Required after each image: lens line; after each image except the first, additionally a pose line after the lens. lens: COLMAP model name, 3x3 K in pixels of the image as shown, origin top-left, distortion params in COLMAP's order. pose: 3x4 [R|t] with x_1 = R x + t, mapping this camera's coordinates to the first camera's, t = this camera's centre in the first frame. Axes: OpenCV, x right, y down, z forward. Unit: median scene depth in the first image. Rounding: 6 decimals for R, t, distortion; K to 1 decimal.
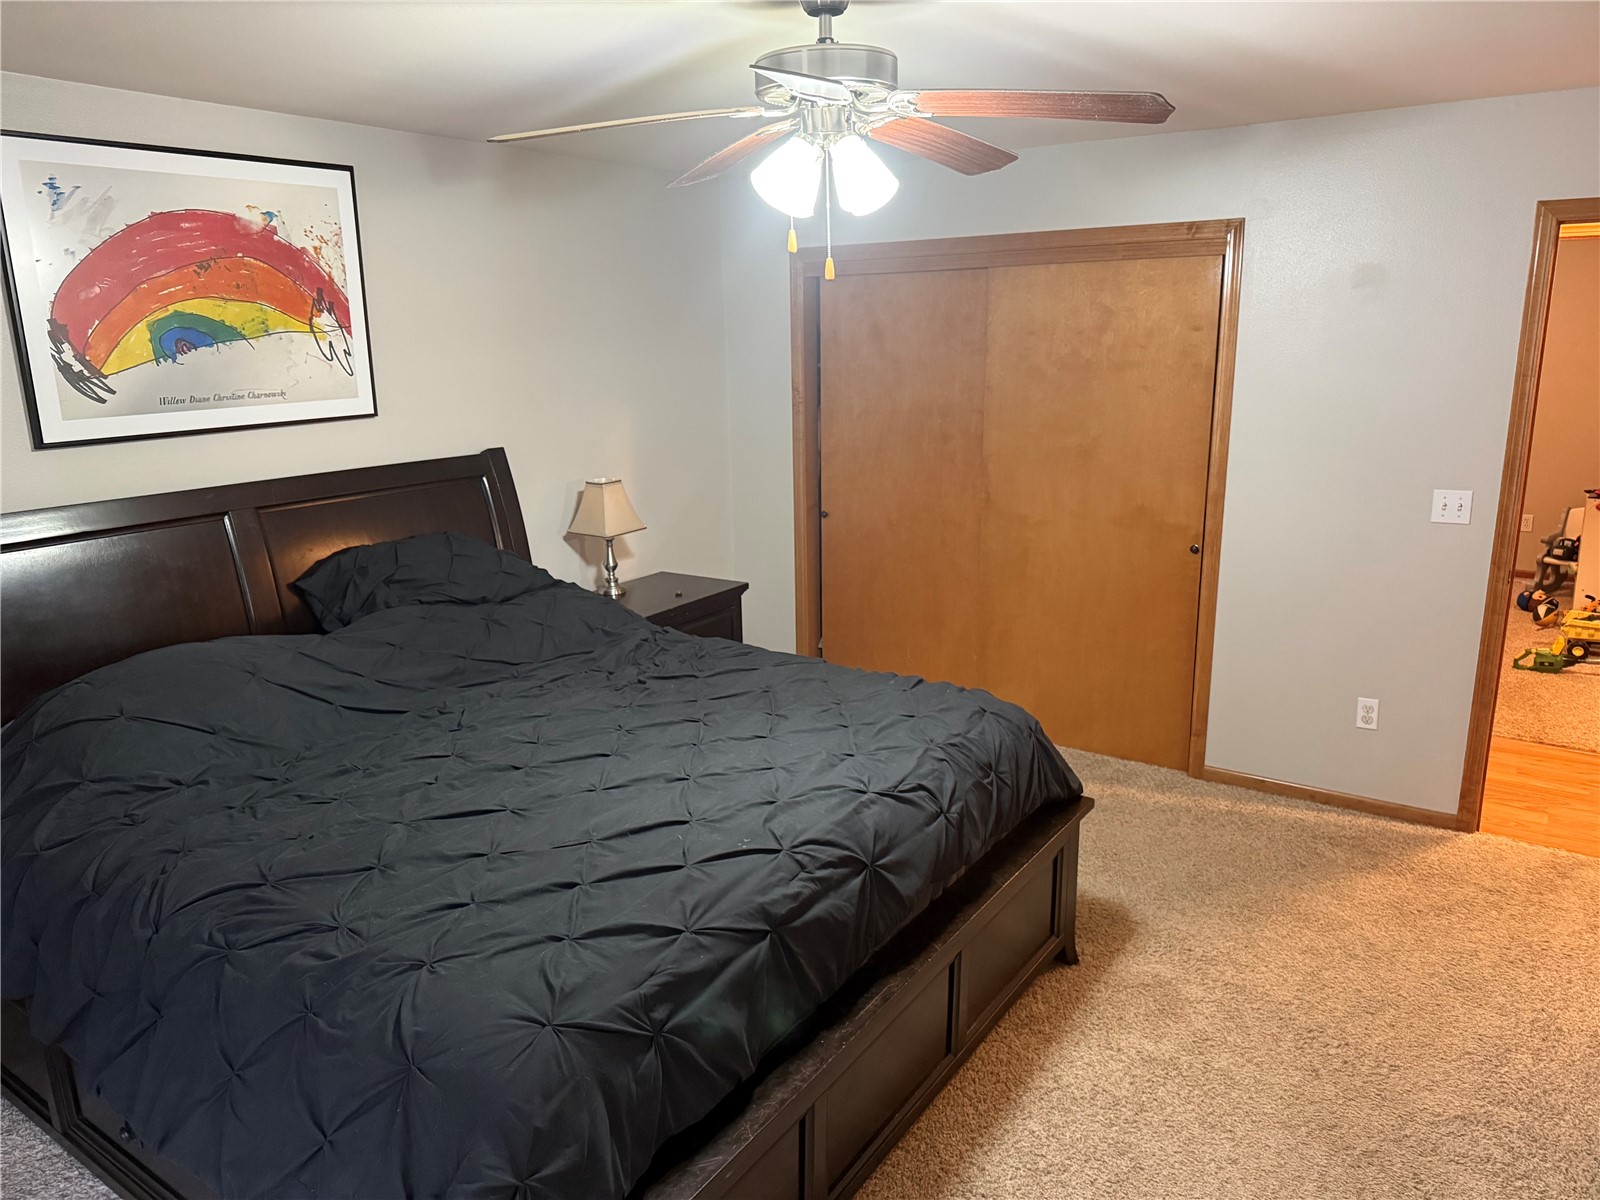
lens RADIAL K [[1100.2, 0, 800.0], [0, 1100.2, 600.0], [0, 0, 1]] dist [-0.006258, -0.004776]
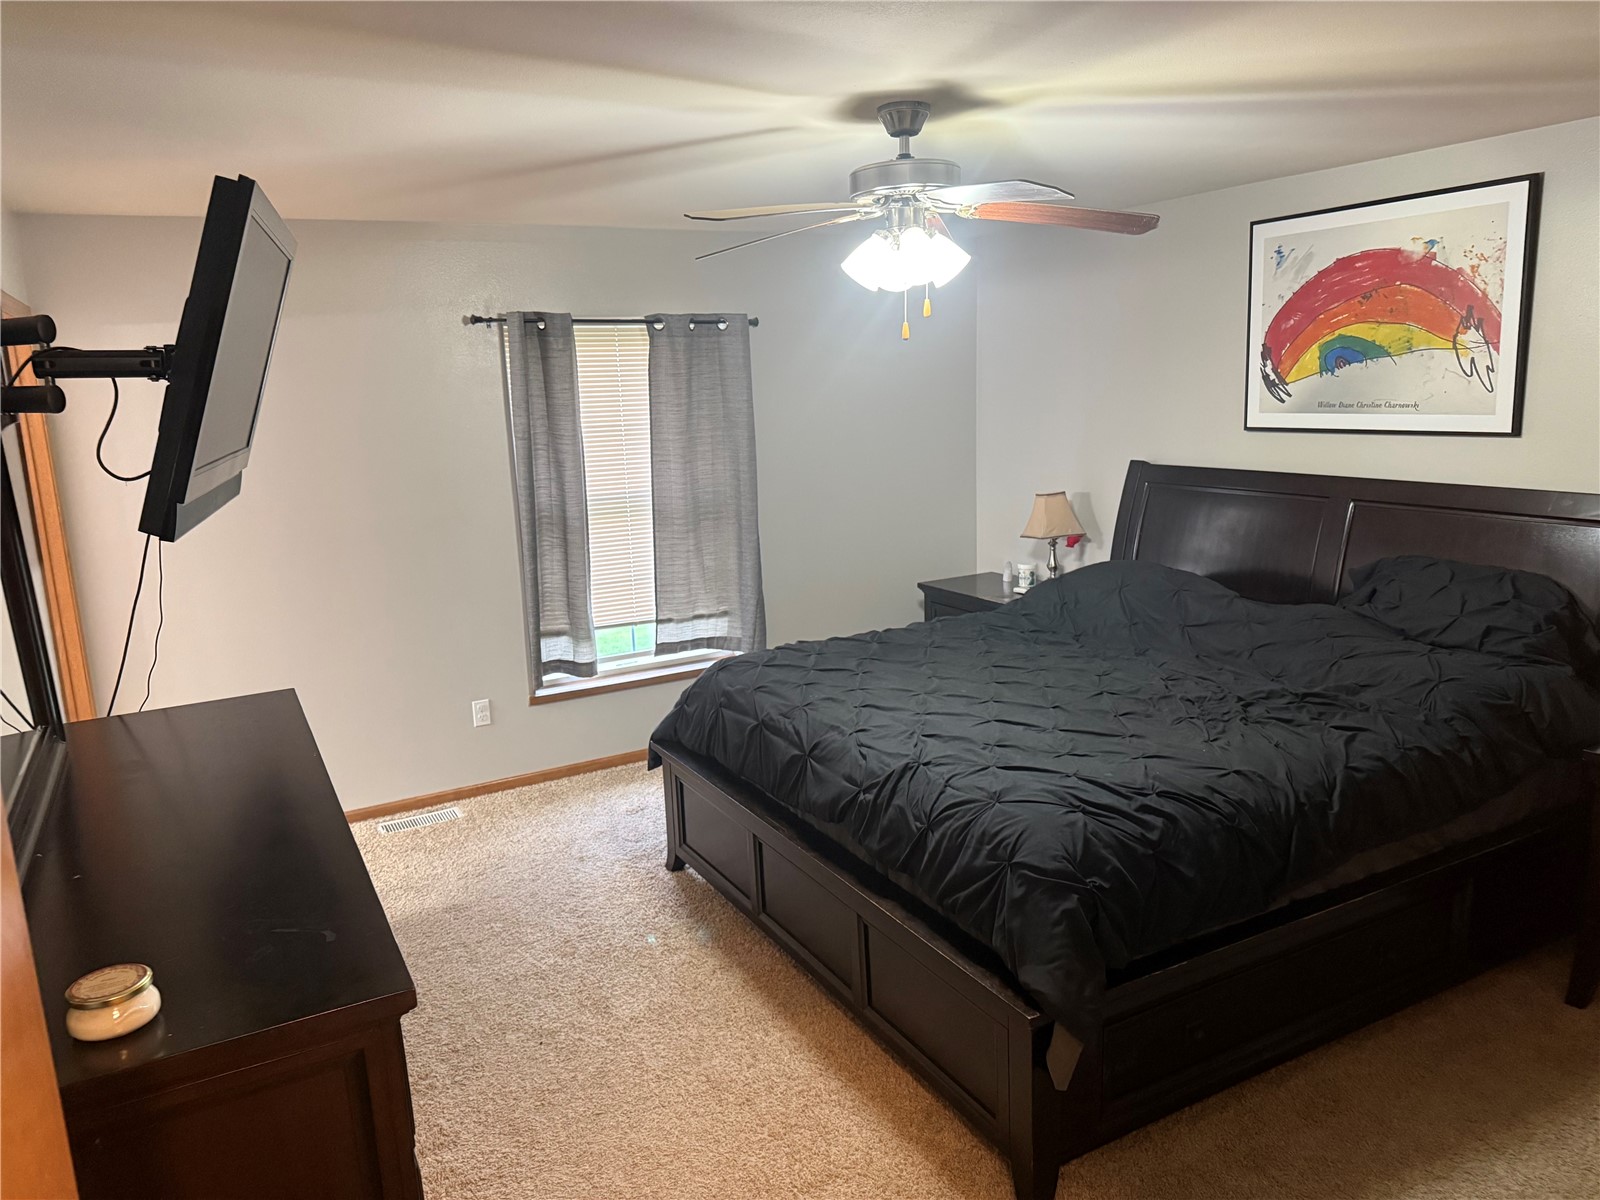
lens RADIAL K [[1100.2, 0, 800.0], [0, 1100.2, 600.0], [0, 0, 1]] dist [-0.006258, -0.004776]
pose [[-0.438338, 0.215240, -0.872658, 0.834407], [-0.171953, 0.932888, 0.316468, -0.259173], [0.882209, 0.288776, -0.371909, 0.964333]]
